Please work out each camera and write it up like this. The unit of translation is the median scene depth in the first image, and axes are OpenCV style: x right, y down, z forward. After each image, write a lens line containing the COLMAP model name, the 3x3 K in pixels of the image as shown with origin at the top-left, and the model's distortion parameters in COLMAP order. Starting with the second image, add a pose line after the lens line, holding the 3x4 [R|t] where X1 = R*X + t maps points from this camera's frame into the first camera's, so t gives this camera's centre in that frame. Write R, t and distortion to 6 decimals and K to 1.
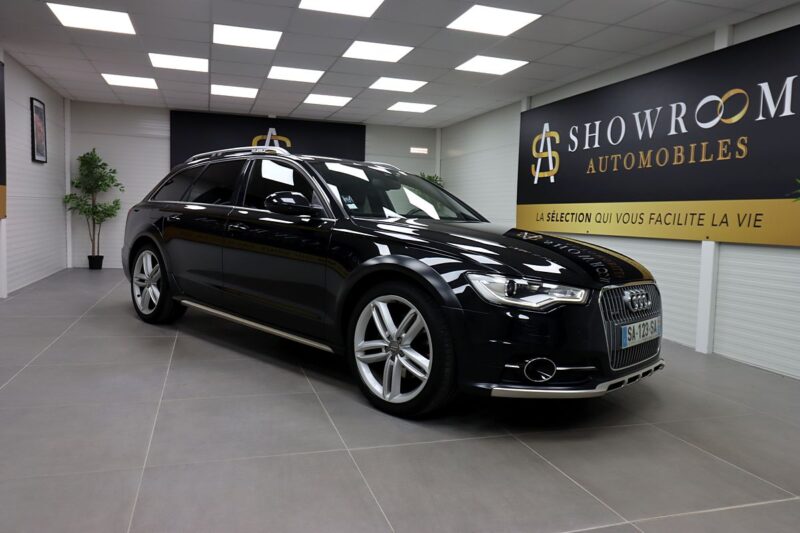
lens RADIAL K [[594.6, 0, 400.6], [0, 594.6, 261.9], [0, 0, 1]] dist [0.001015, 0.004478]
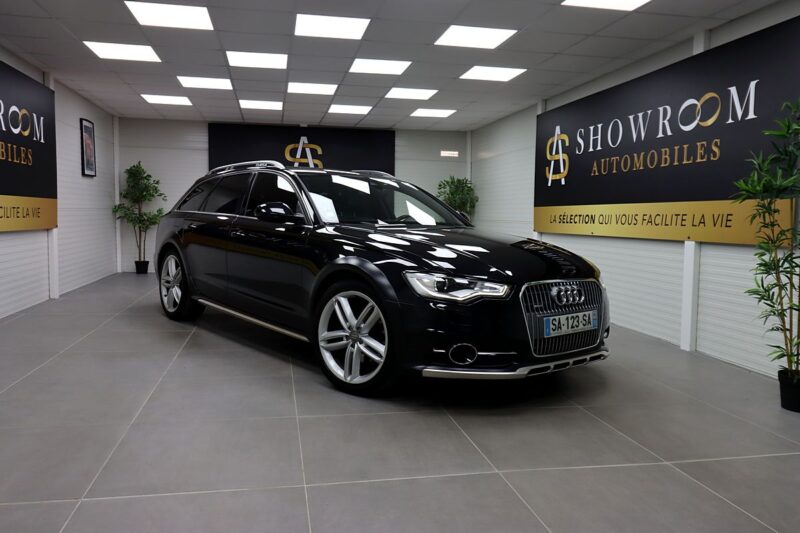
lens RADIAL K [[630.5, 0, 399.0], [0, 630.5, 266.5], [0, 0, 1]] dist [-0.006136, 0.037522]
pose [[0.993099, -0.006906, -0.117076, 0.130291], [0.006906, 0.999976, -0.000404, 0.005181], [0.117076, -0.000407, 0.993123, -0.121629]]
